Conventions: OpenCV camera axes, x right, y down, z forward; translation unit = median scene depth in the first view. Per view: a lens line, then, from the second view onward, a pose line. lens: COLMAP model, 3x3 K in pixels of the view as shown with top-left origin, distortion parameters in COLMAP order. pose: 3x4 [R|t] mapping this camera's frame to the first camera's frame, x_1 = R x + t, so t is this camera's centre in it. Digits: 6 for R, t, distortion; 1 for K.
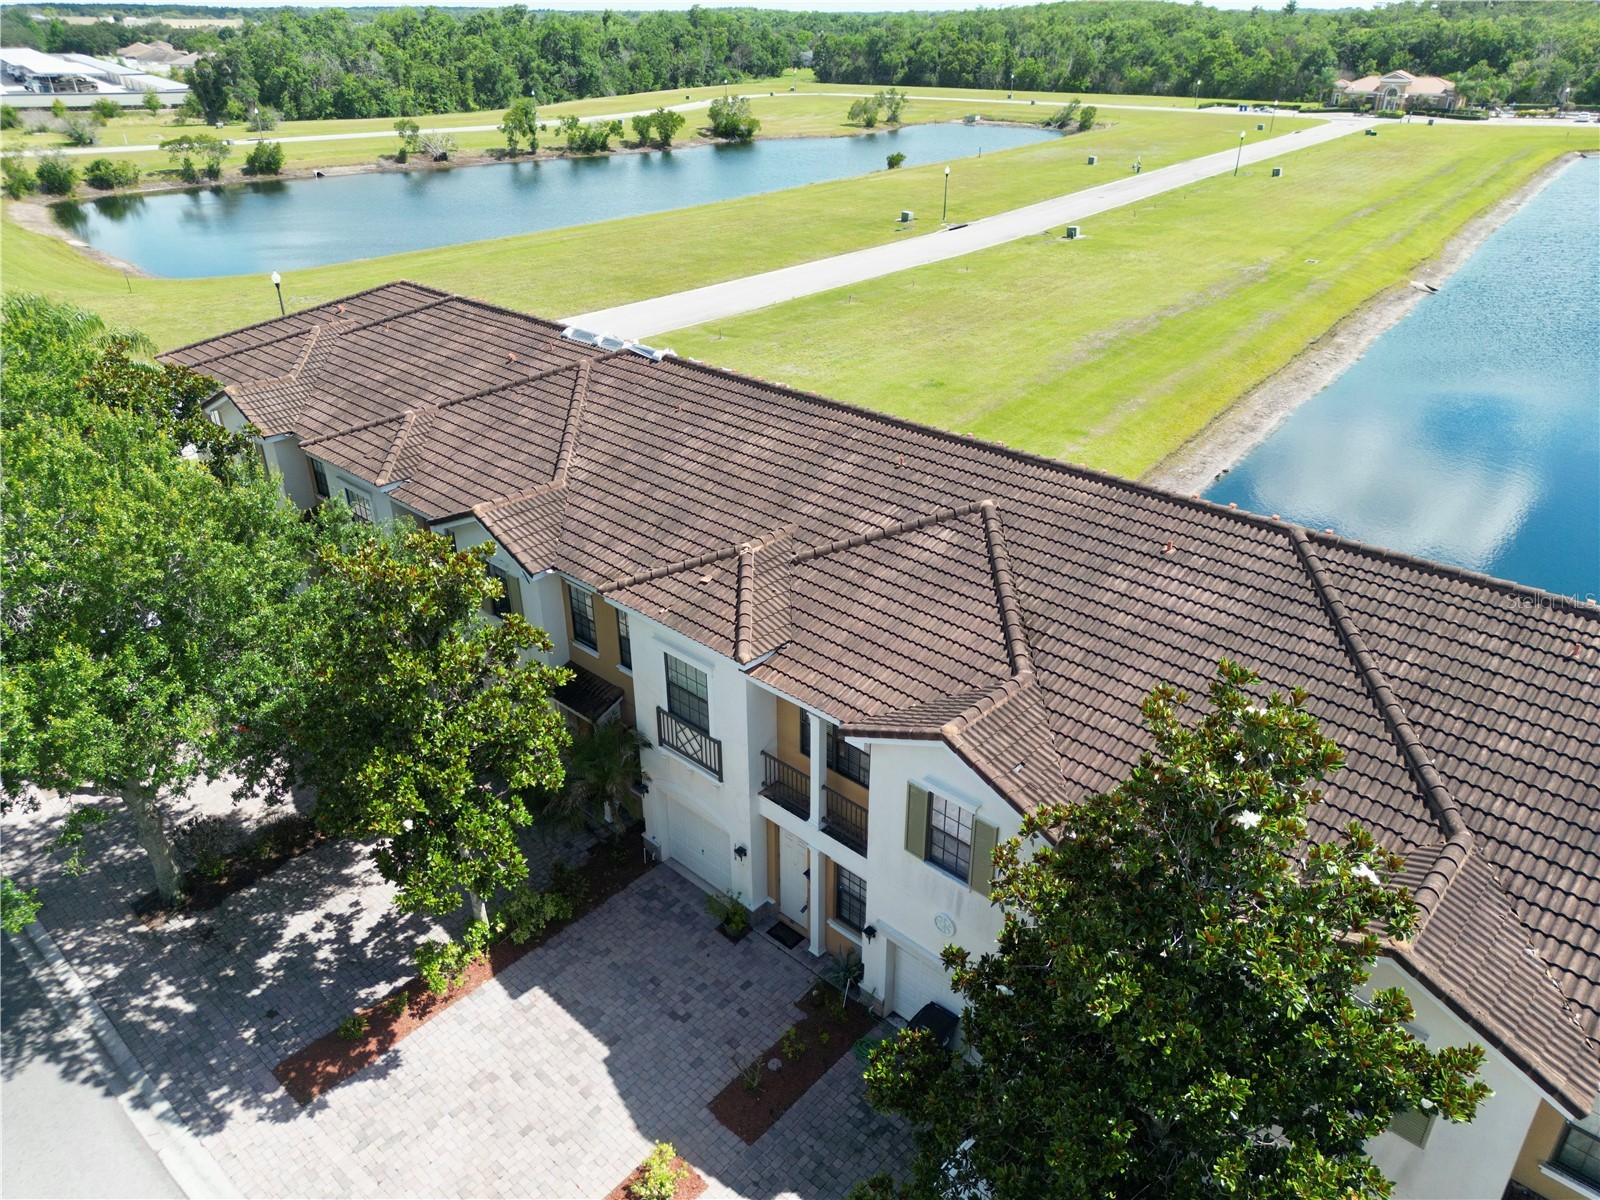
lens RADIAL K [[1117.1, 0, 797.0], [0, 1117.1, 607.8], [0, 0, 1]] dist [0.063796, -0.049253]
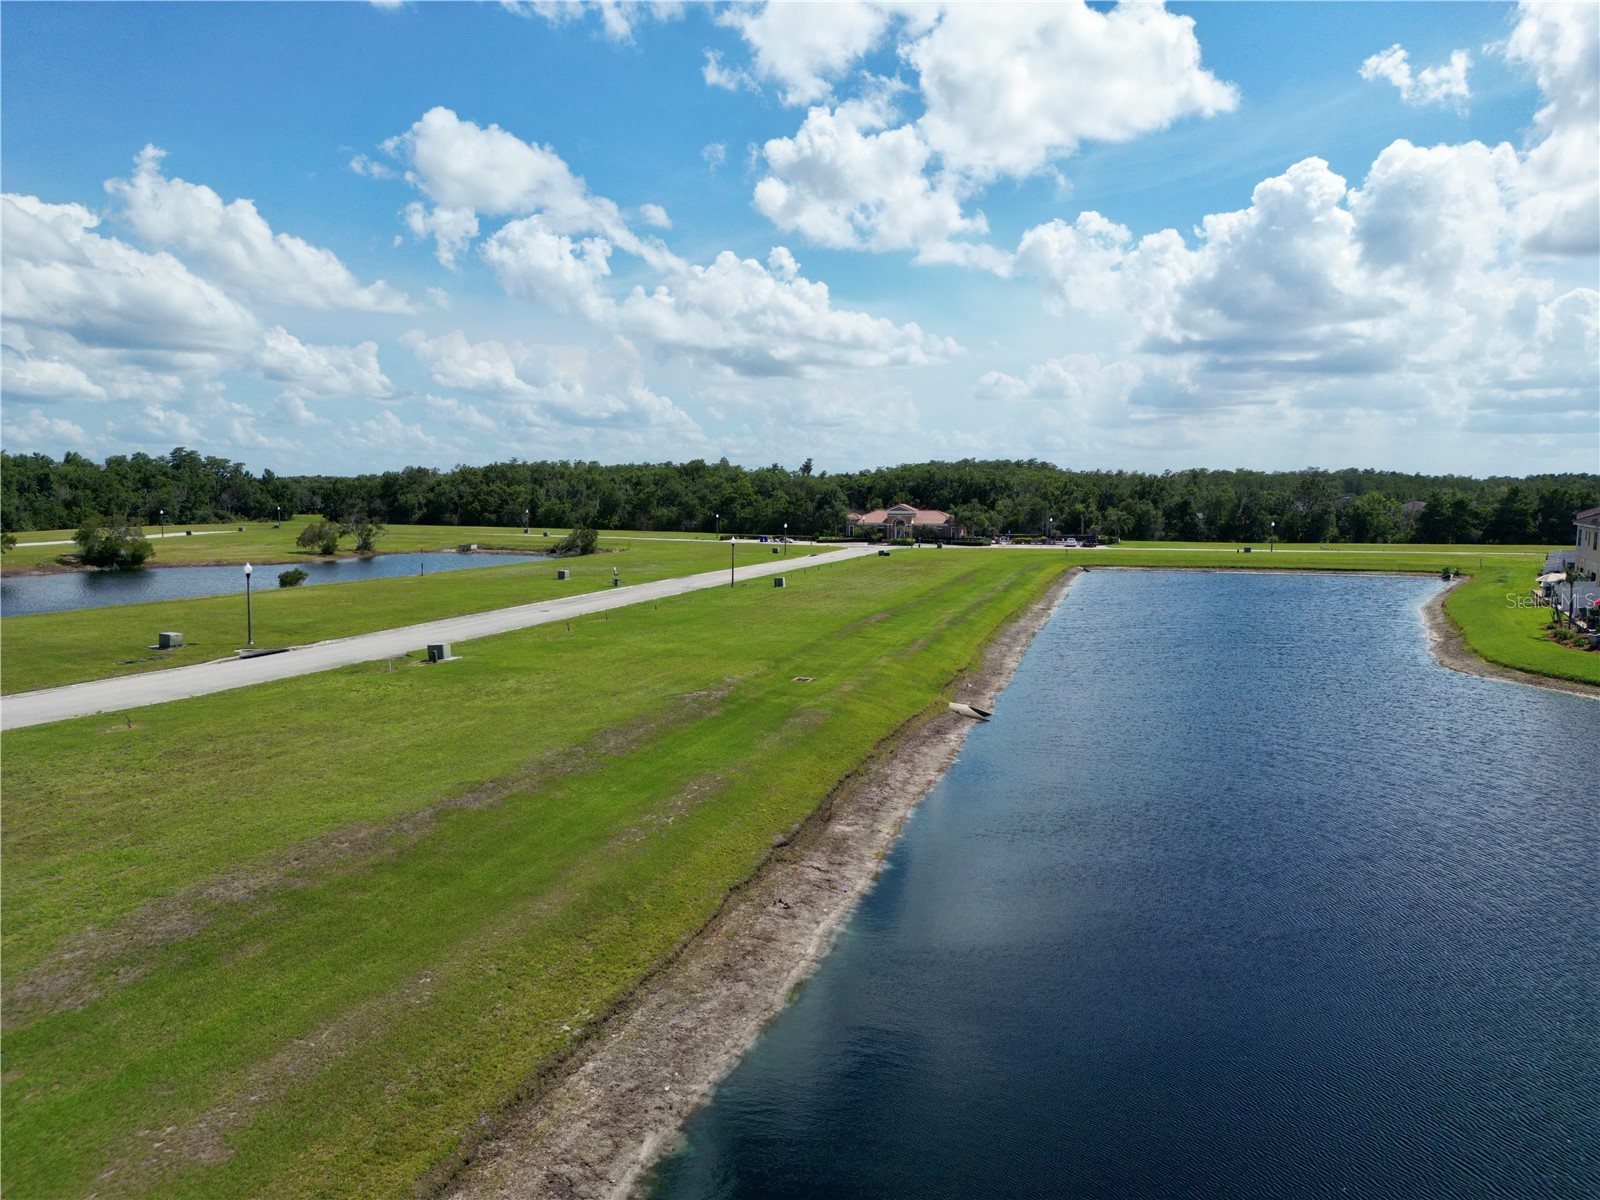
lens RADIAL K [[1129.0, 0, 801.5], [0, 1129.0, 609.3], [0, 0, 1]] dist [0.065363, -0.065145]
pose [[0.940005, -0.025856, 0.340180, 0.741720], [0.150015, 0.926880, -0.344078, -0.391039], [-0.306410, 0.374467, 0.875150, 1.349794]]
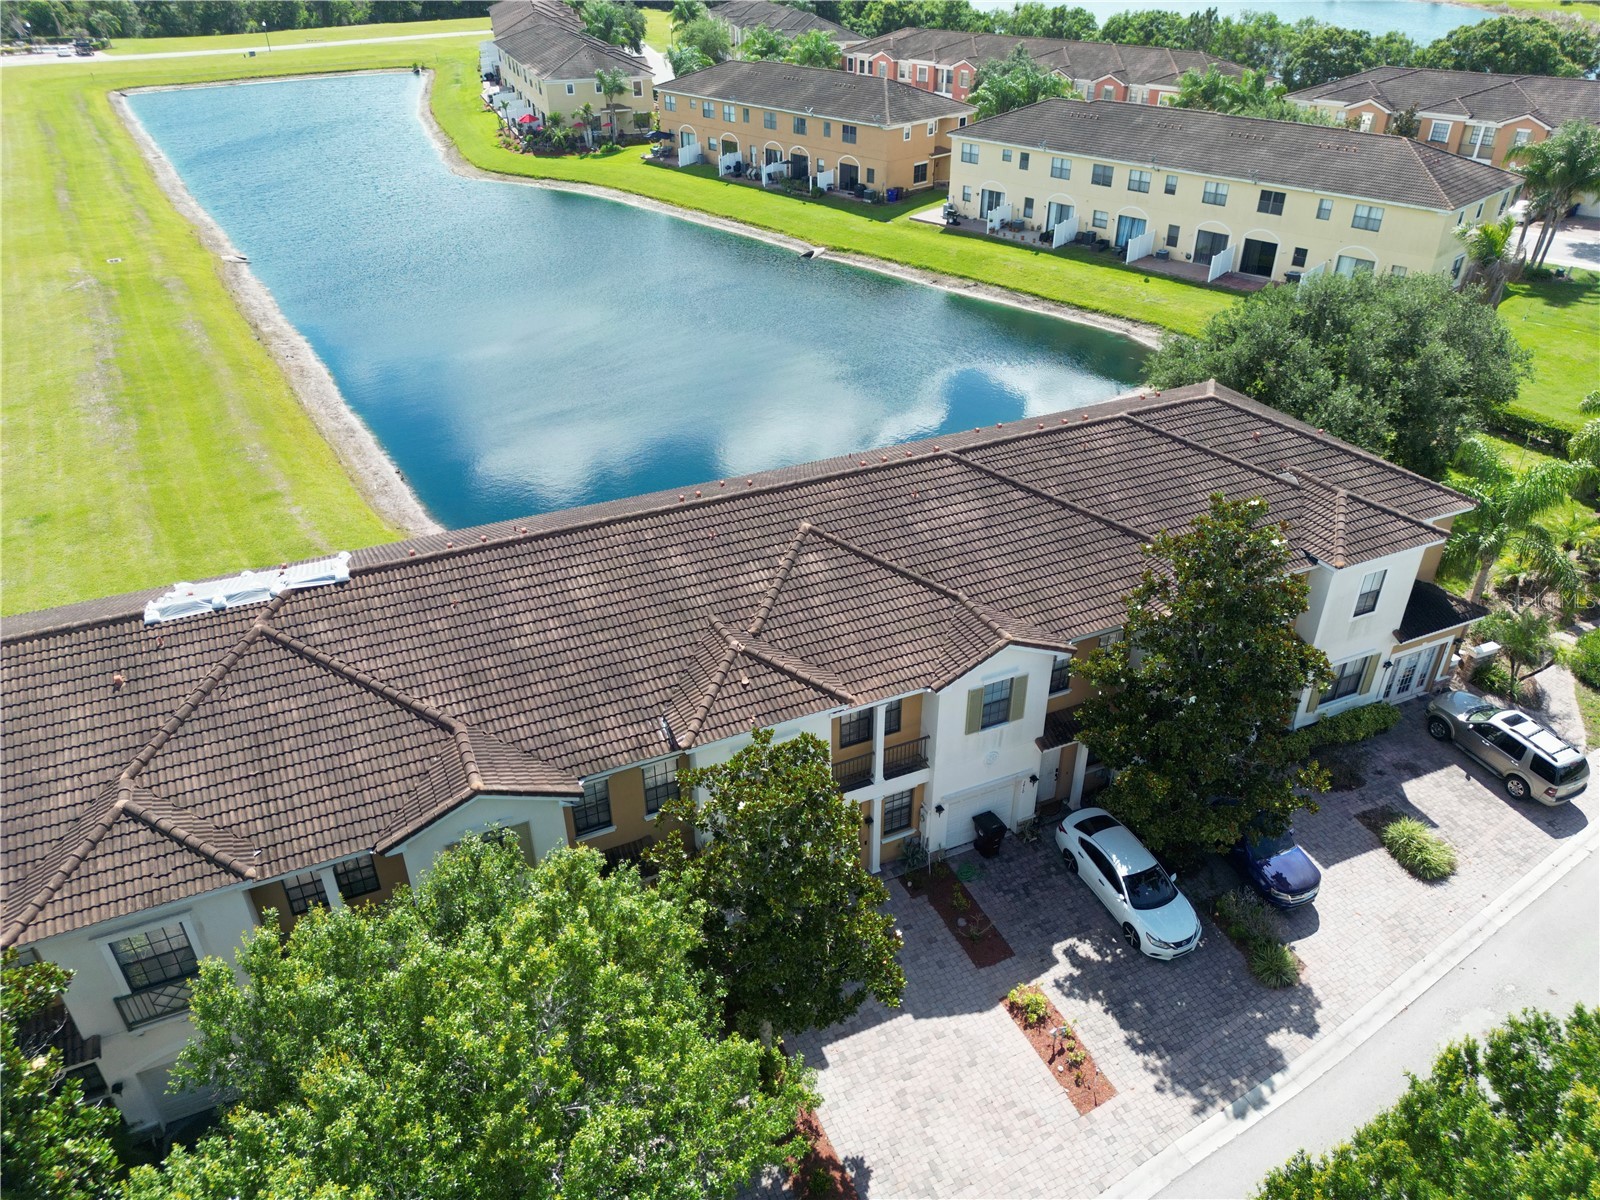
lens RADIAL K [[1129.0, 0, 801.5], [0, 1129.0, 609.3], [0, 0, 1]] dist [0.065363, -0.065145]
pose [[0.379428, -0.489869, 0.784897, -0.714586], [0.436731, 0.842704, 0.314827, -0.327825], [-0.815660, 0.223335, 0.533686, 0.210232]]
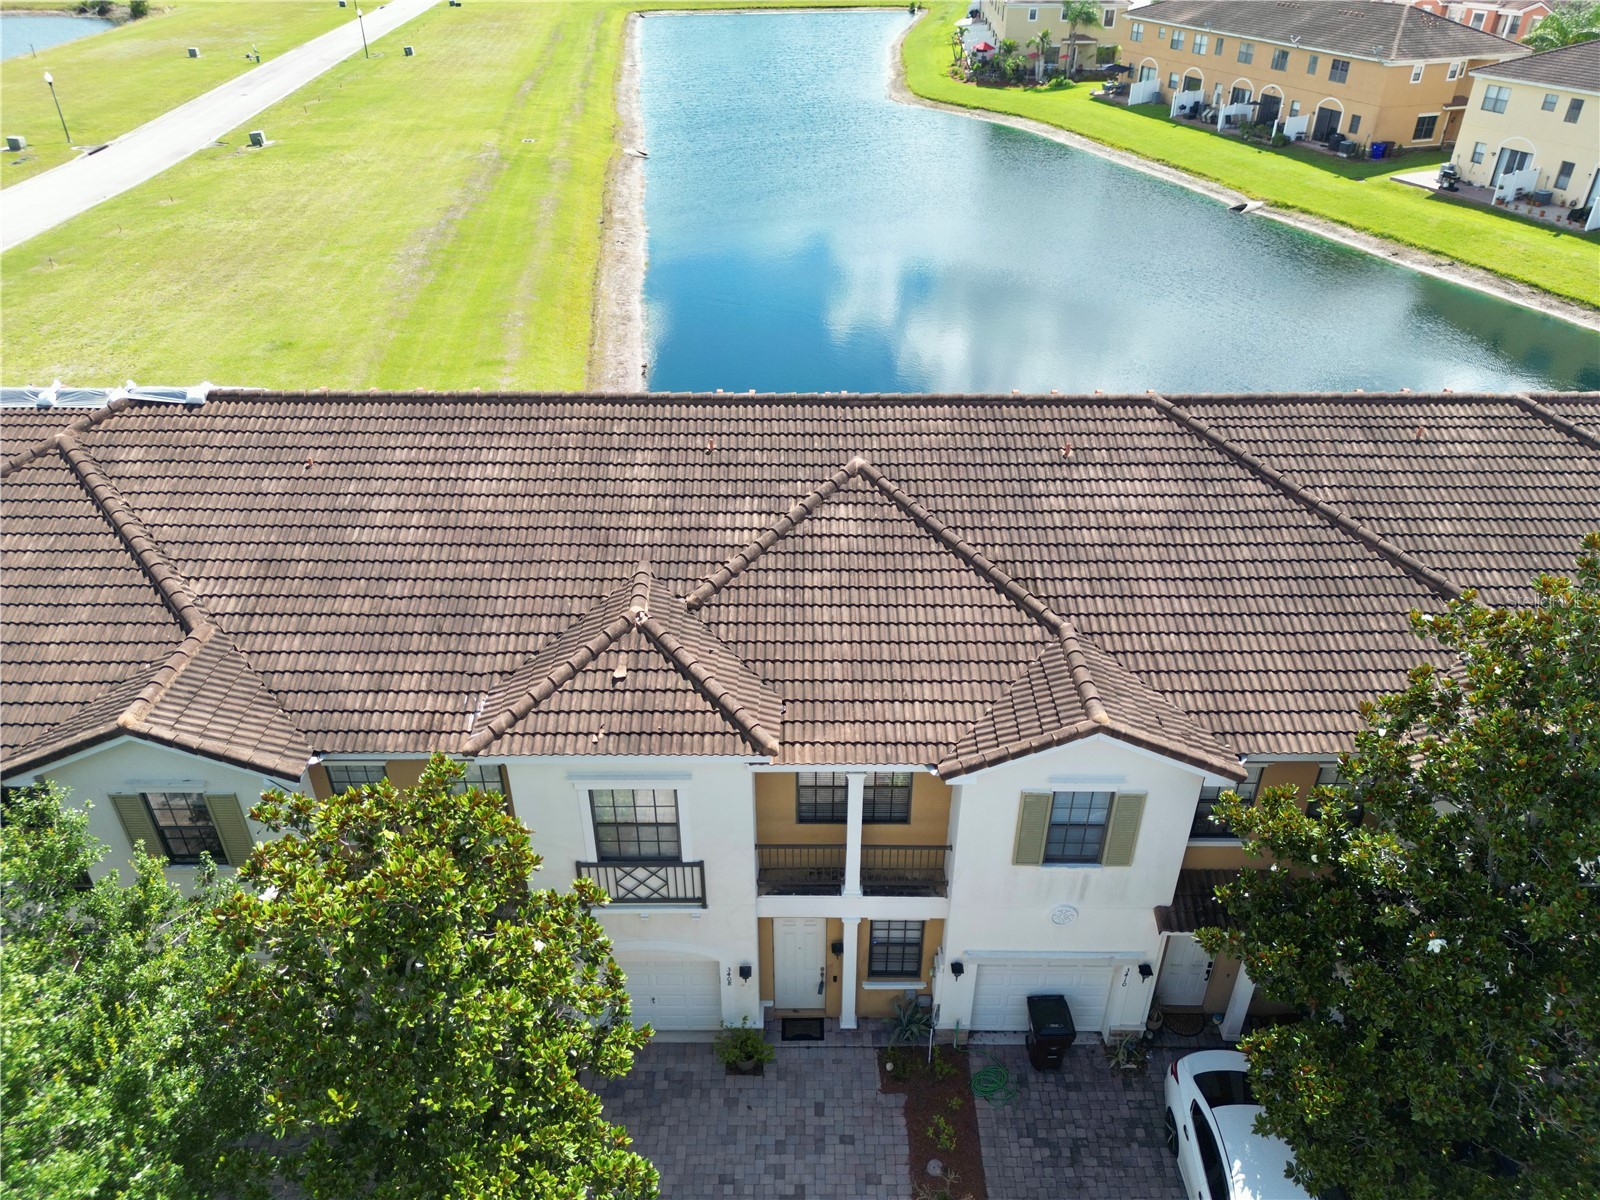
lens RADIAL K [[1129.0, 0, 801.5], [0, 1129.0, 609.3], [0, 0, 1]] dist [0.065363, -0.065145]
pose [[0.728896, -0.366554, 0.578229, -0.298798], [0.315885, 0.929381, 0.190965, -0.123355], [-0.607394, 0.043460, 0.793211, 0.250757]]
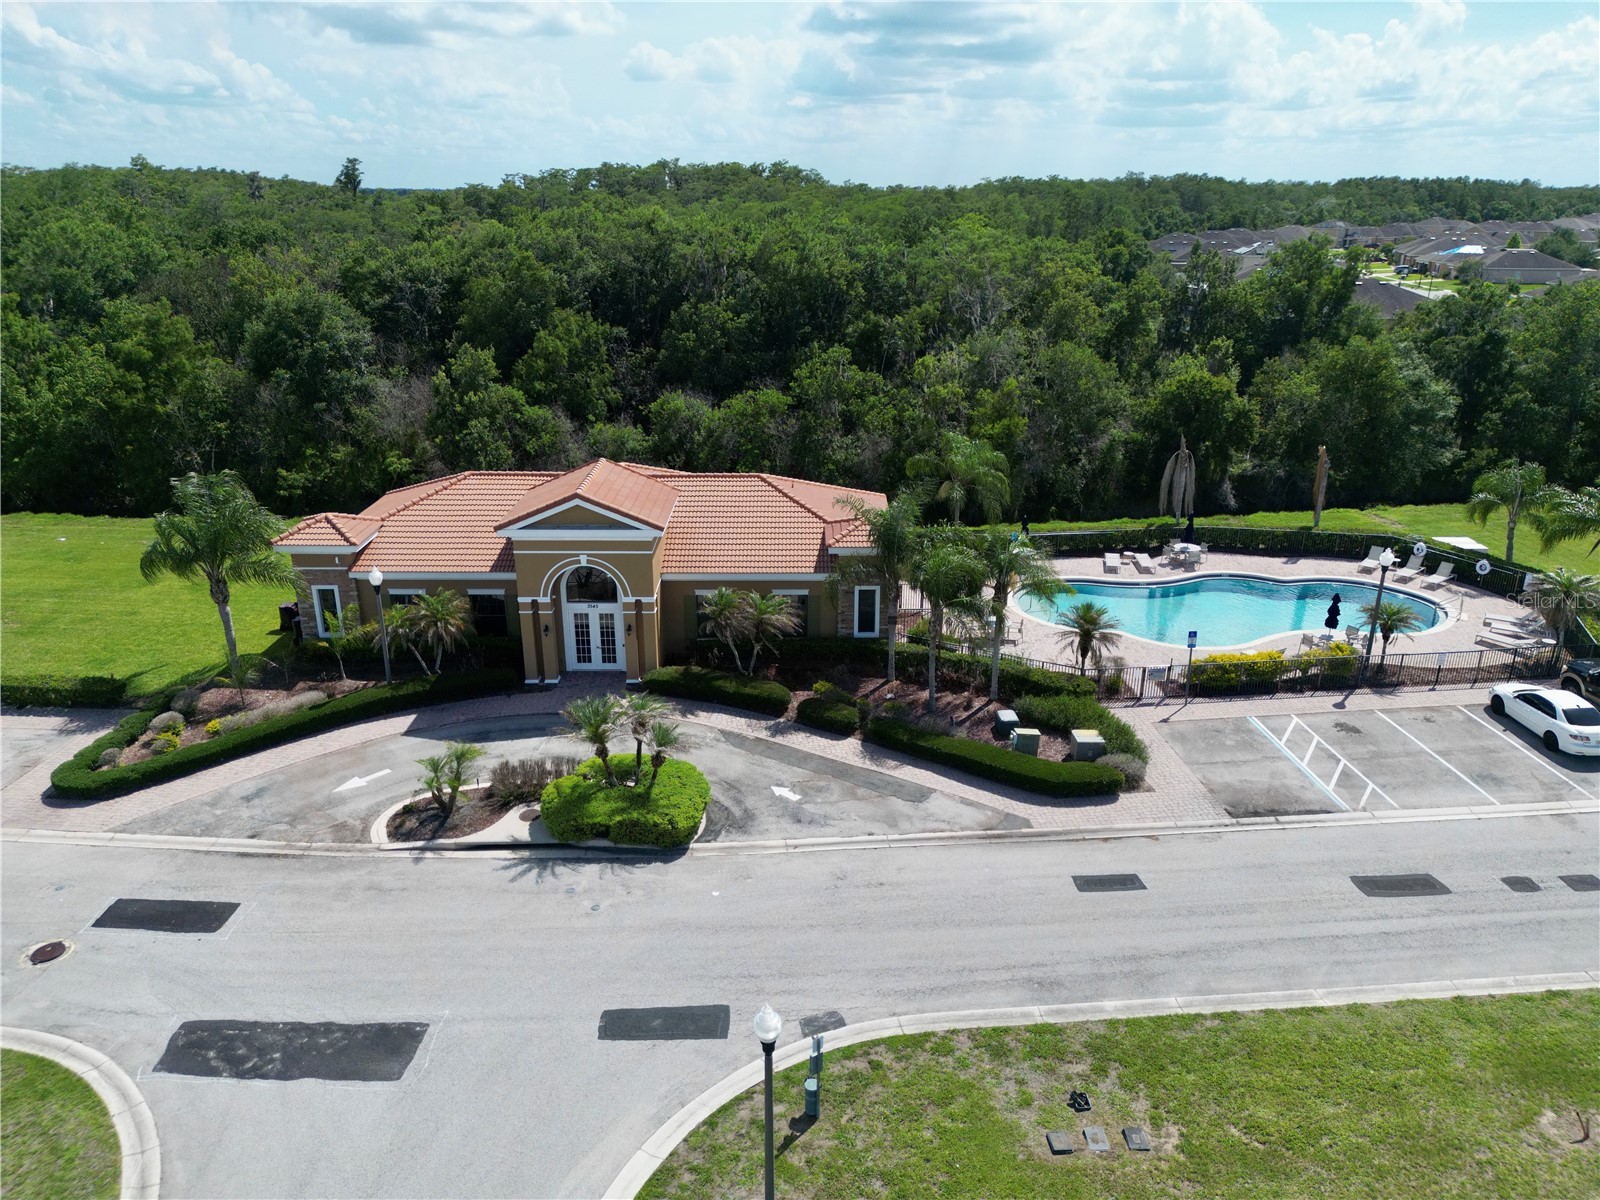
lens RADIAL K [[1129.0, 0, 801.5], [0, 1129.0, 609.3], [0, 0, 1]] dist [0.065363, -0.065145]
pose [[0.806883, -0.199407, 0.556036, 3.363138], [0.270219, 0.961638, -0.047259, -3.227646], [-0.525282, 0.188384, 0.829813, 6.194642]]
